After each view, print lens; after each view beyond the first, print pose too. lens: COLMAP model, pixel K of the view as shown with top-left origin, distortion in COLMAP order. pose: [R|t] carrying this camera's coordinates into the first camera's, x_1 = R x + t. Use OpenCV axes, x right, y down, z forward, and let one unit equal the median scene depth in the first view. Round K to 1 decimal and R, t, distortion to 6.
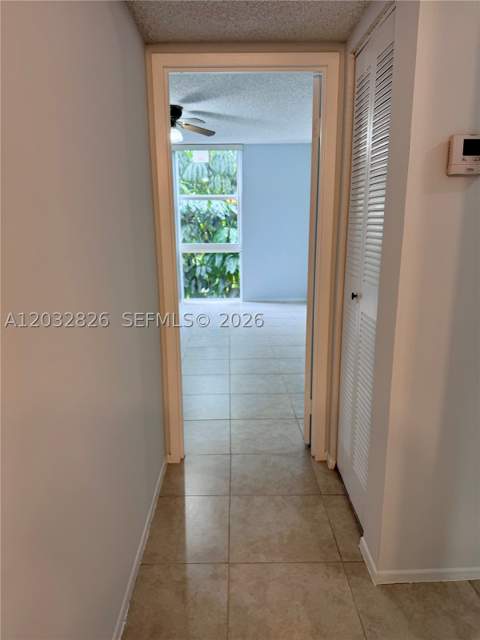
lens RADIAL K [[447.4, 0, 240.0], [0, 447.4, 320.0], [0, 0, 1]] dist [-0.024660, -0.001210]
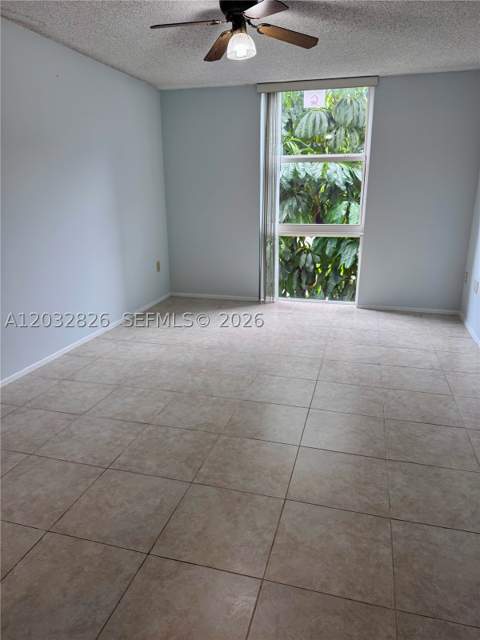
lens RADIAL K [[447.4, 0, 240.0], [0, 447.4, 320.0], [0, 0, 1]] dist [-0.024660, -0.001210]
pose [[0.953457, 0.087609, -0.288520, 0.030628], [-0.069121, 0.994884, 0.073674, -0.058092], [0.293498, -0.050302, 0.954635, 0.256618]]
